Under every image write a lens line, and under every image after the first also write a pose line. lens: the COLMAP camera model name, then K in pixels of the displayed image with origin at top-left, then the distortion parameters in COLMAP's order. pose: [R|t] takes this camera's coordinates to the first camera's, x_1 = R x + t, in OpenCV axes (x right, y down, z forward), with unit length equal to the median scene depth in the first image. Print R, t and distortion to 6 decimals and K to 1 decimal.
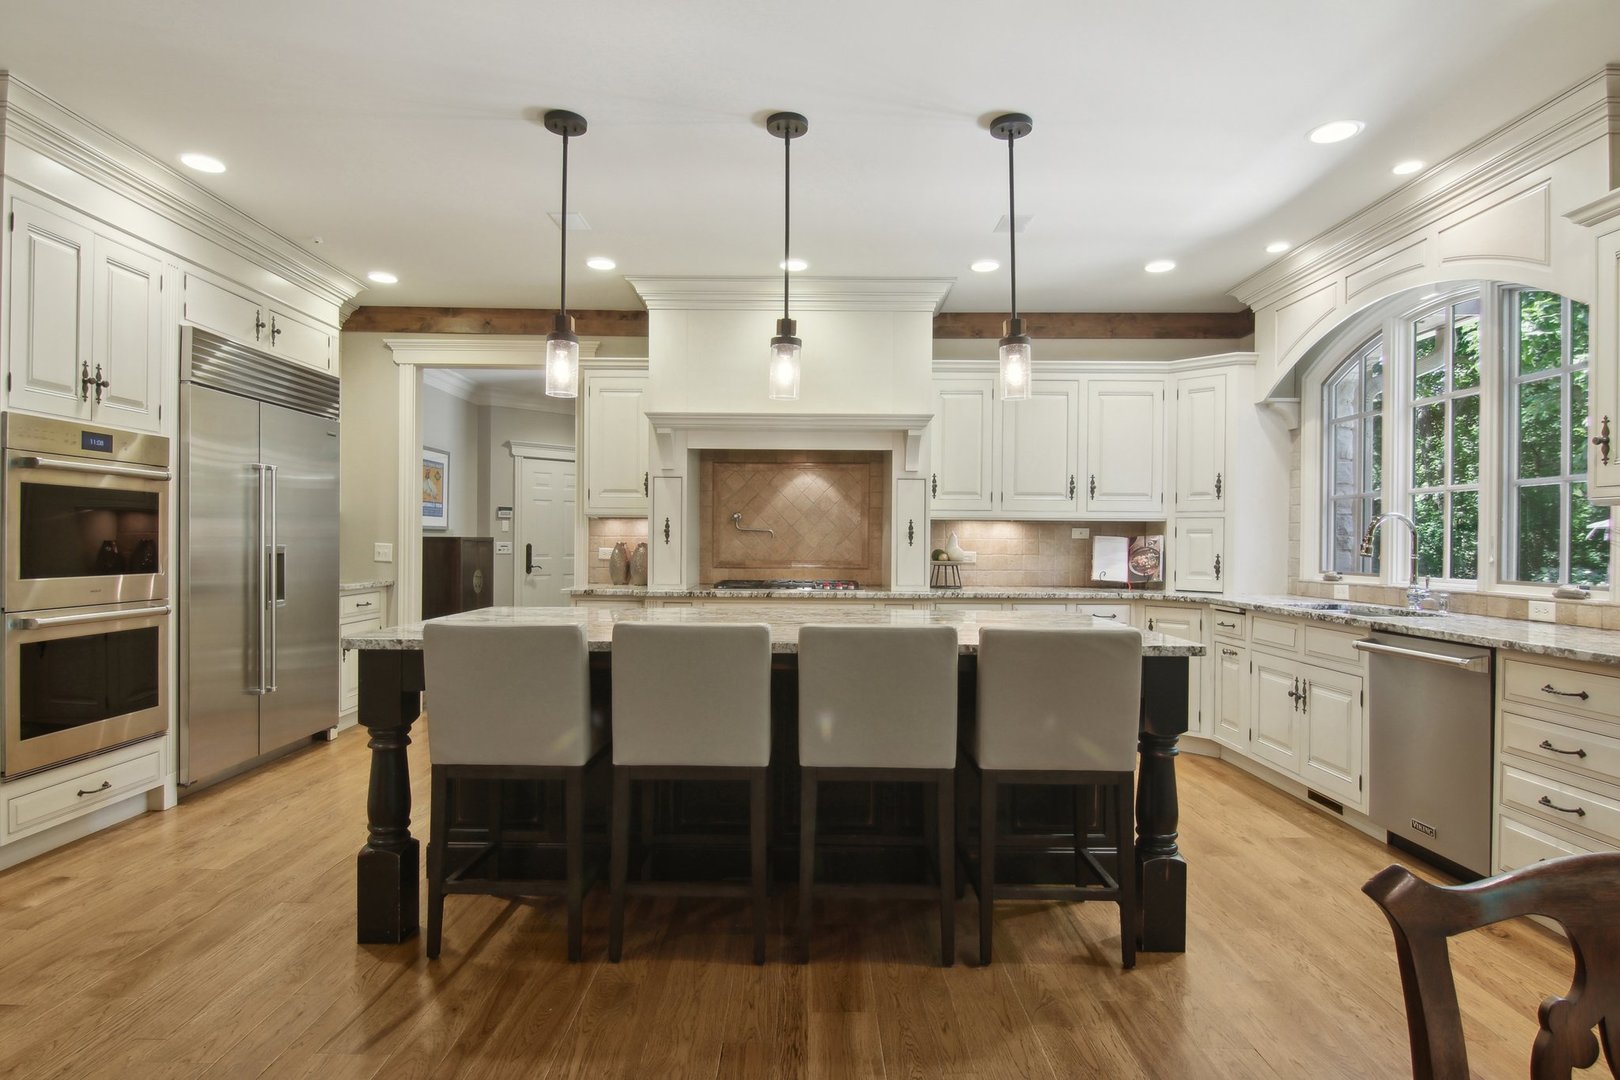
lens RADIAL K [[843.2, 0, 800.5], [0, 843.2, 544.5], [0, 0, 1]] dist [-0.004165, -0.006770]
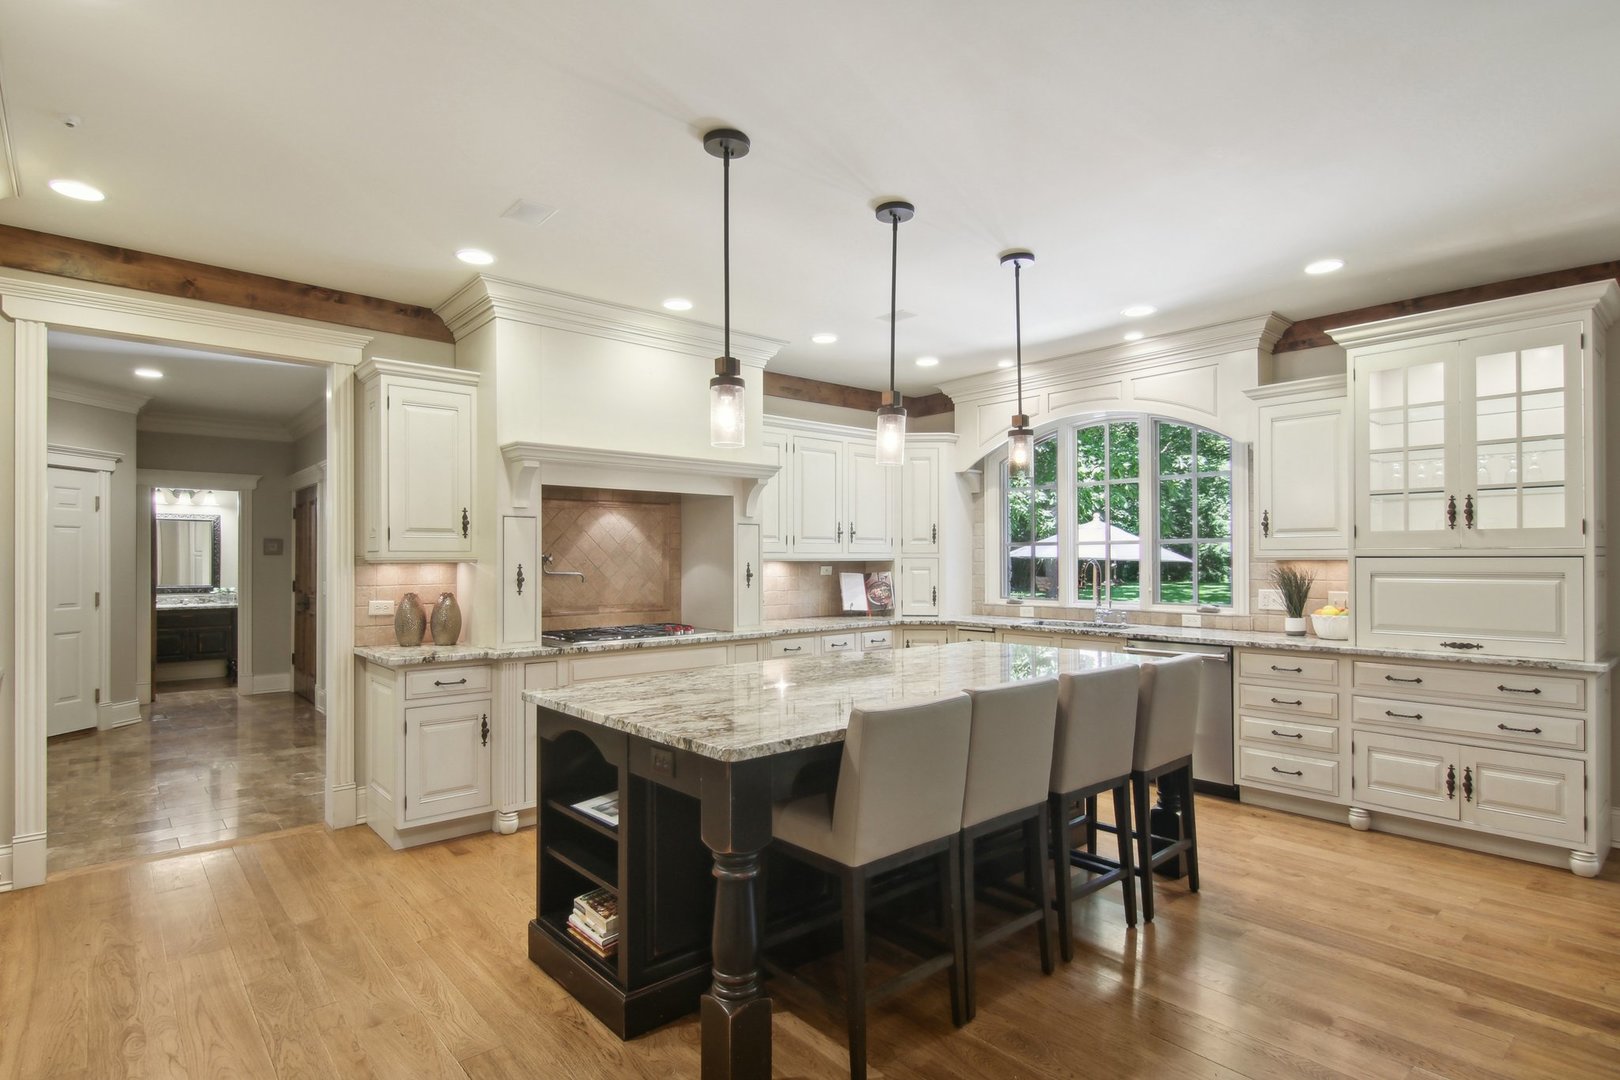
lens RADIAL K [[824.7, 0, 814.7], [0, 824.7, 551.5], [0, 0, 1]] dist [0.029739, -0.029714]
pose [[0.747415, -0.003577, 0.664347, -0.474933], [0.012005, 0.999895, -0.008122, -0.032961], [-0.664248, 0.014046, 0.747380, 0.167011]]
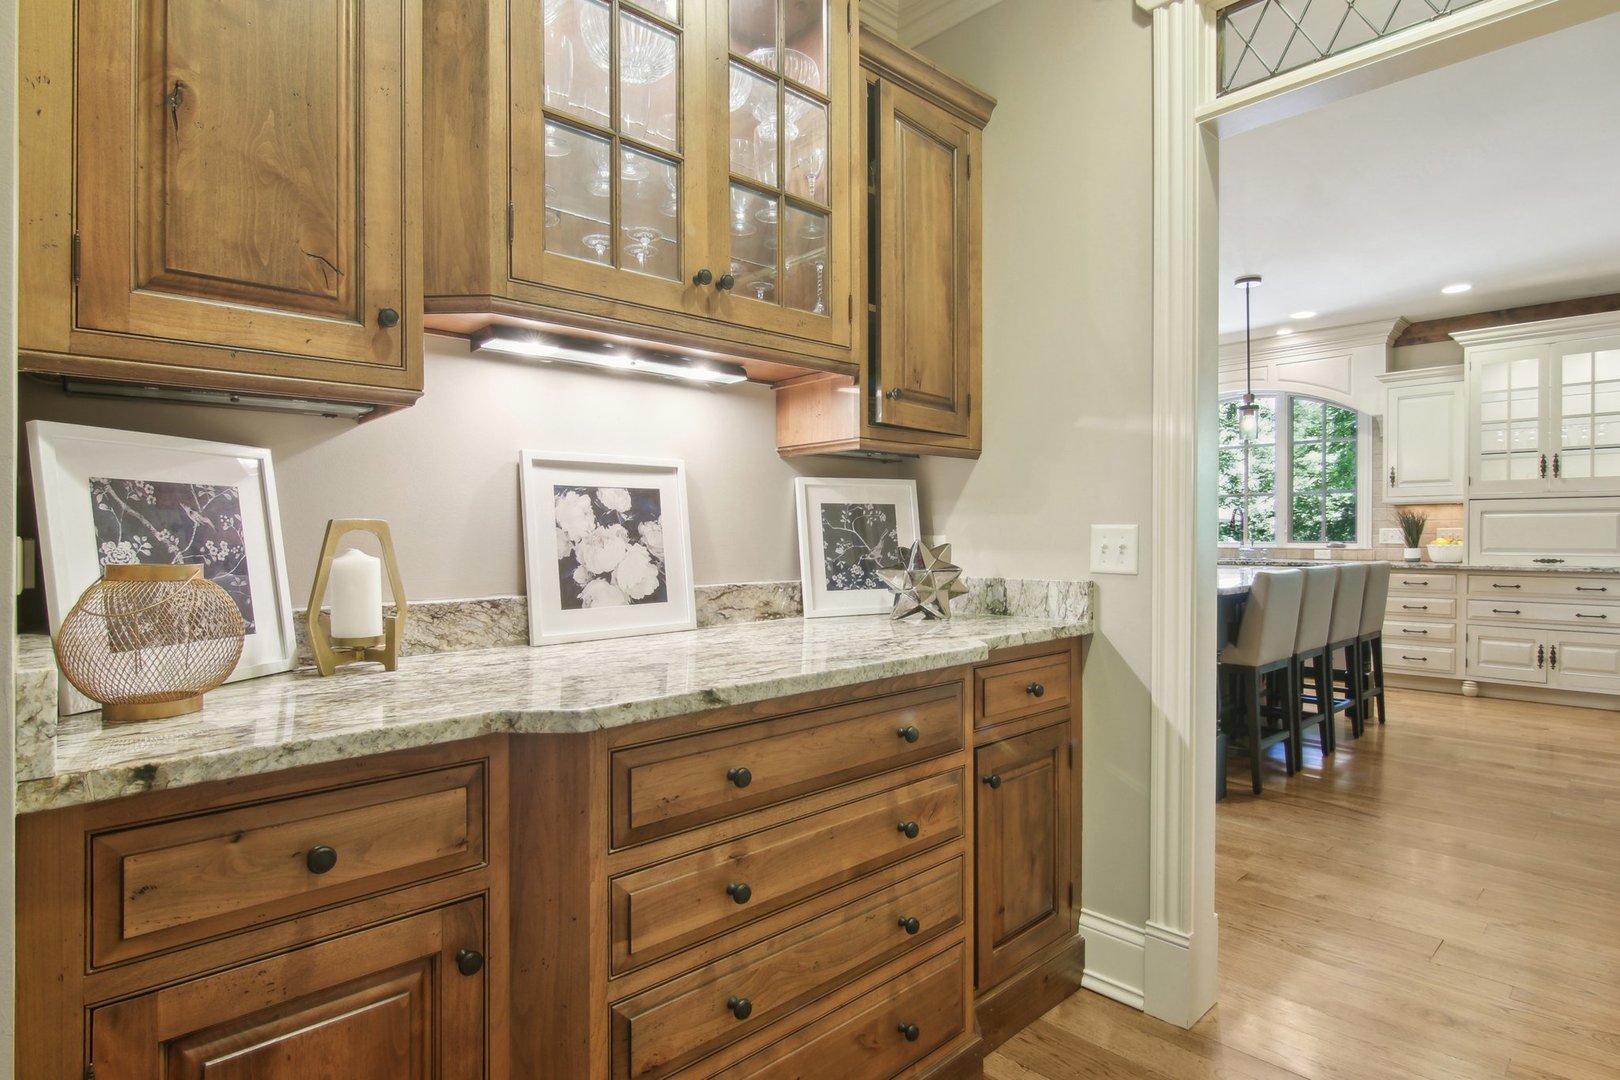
lens RADIAL K [[848.6, 0, 801.6], [0, 848.6, 549.3], [0, 0, 1]] dist [0.001230, -0.015264]
pose [[0.731185, -0.023336, 0.681780, -0.964619], [0.014281, 0.999719, 0.018902, 0.004177], [-0.682030, -0.004084, 0.731313, 0.205924]]
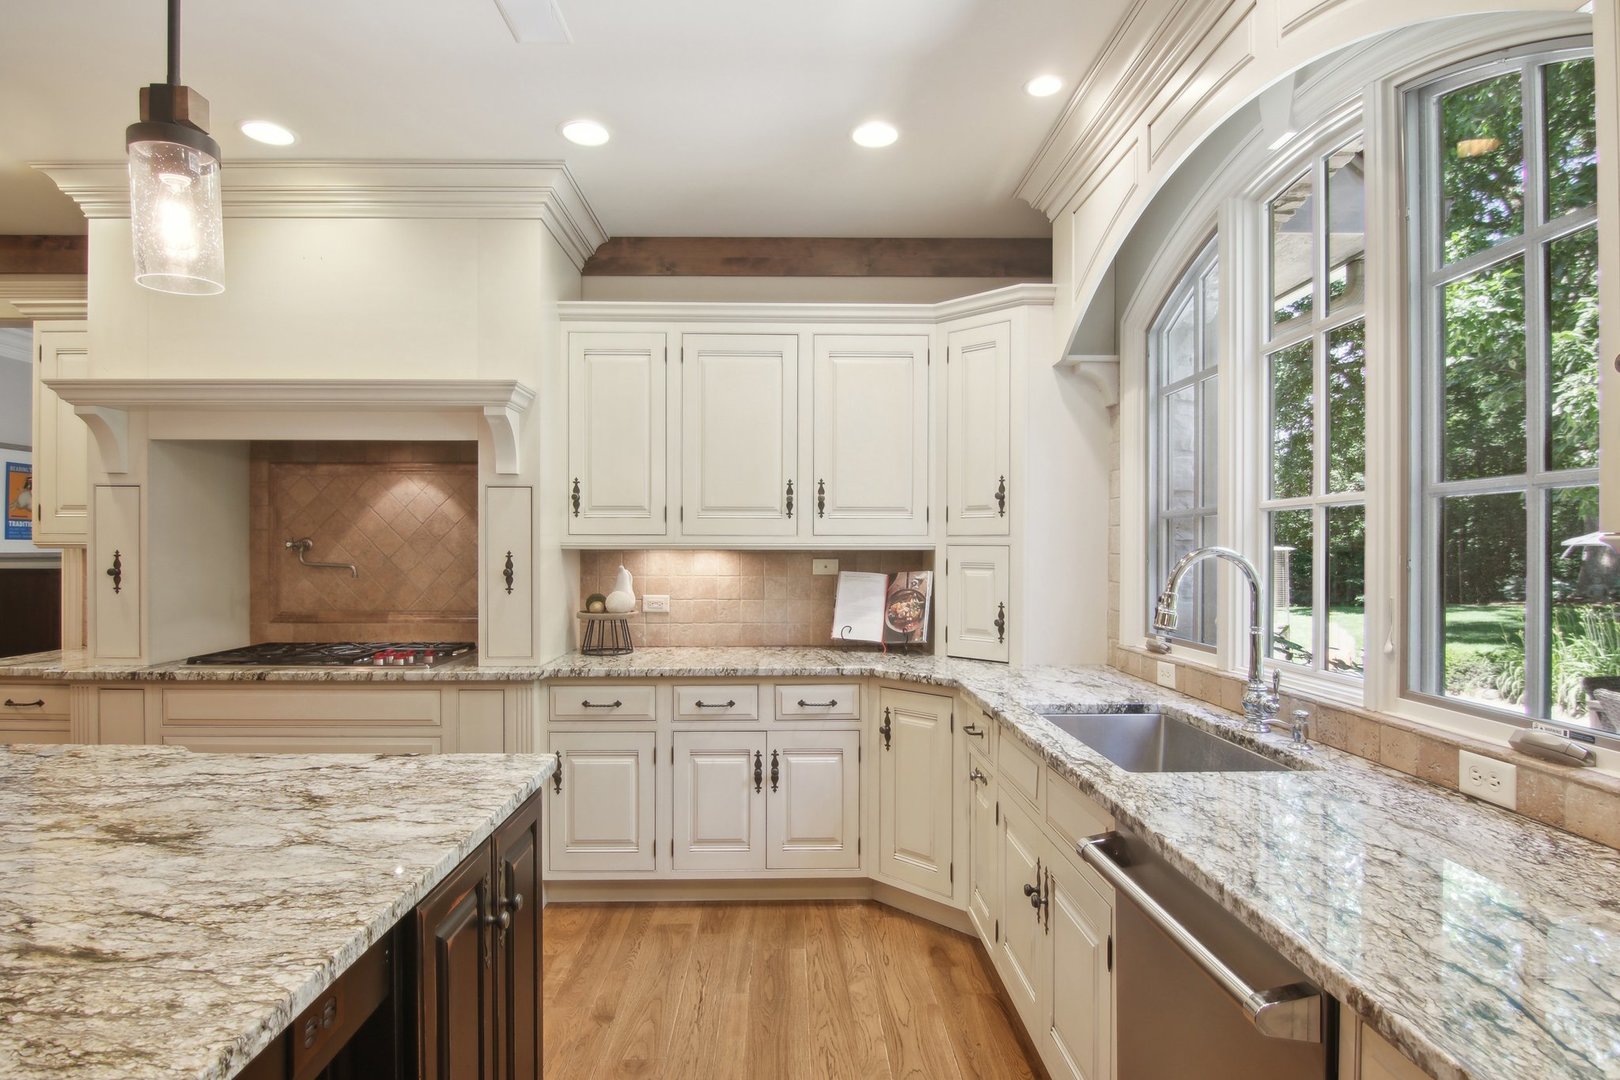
lens RADIAL K [[848.6, 0, 801.6], [0, 848.6, 549.3], [0, 0, 1]] dist [0.001230, -0.015264]
pose [[0.999634, -0.005407, 0.026503, 0.319536], [0.005540, 0.999972, -0.004972, -0.025952], [-0.026475, 0.005117, 0.999636, 0.351432]]
